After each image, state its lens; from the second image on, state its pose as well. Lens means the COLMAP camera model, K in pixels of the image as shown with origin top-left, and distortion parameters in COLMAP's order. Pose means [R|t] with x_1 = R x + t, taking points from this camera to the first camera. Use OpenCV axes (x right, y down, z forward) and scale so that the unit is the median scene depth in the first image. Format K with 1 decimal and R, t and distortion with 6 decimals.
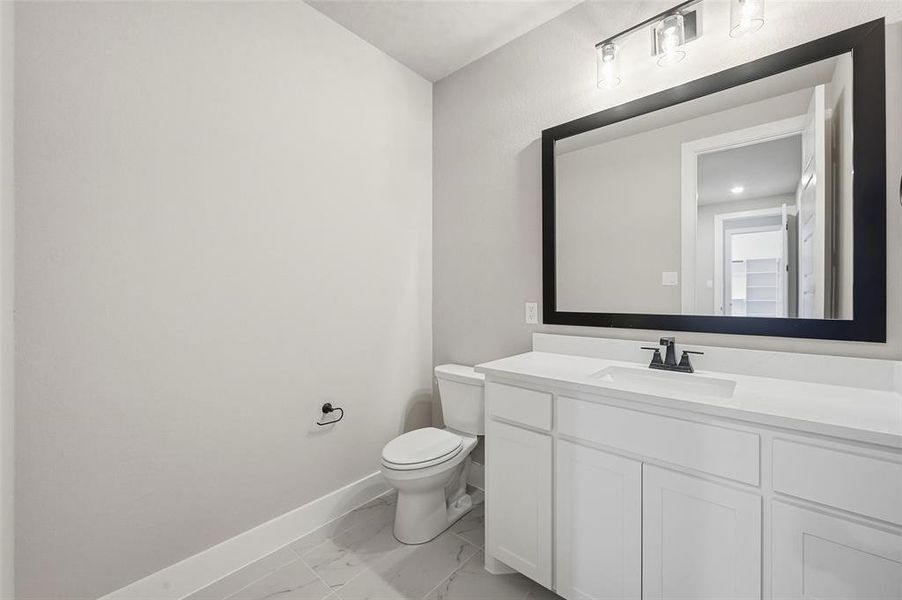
lens RADIAL K [[358.1, 0, 449.7], [0, 358.1, 301.2], [0, 0, 1]] dist [-0.000481, 0.001137]
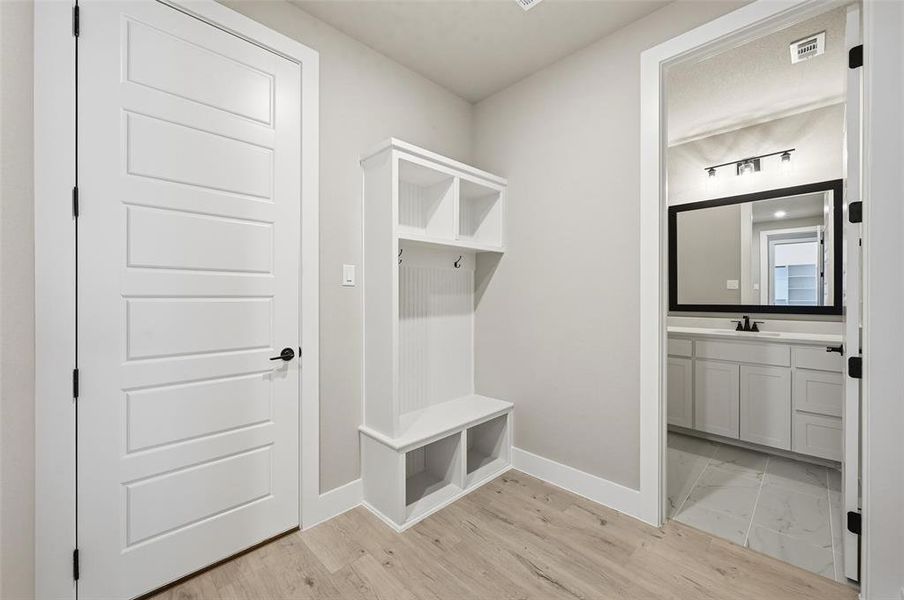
lens RADIAL K [[358.9, 0, 448.8], [0, 358.9, 300.3], [0, 0, 1]] dist [-0.000481, 0.001137]
pose [[0.997736, 0.001231, -0.067244, -0.773694], [-0.001474, 0.999993, -0.003562, 0.017400], [0.067239, 0.003653, 0.997730, -0.953071]]
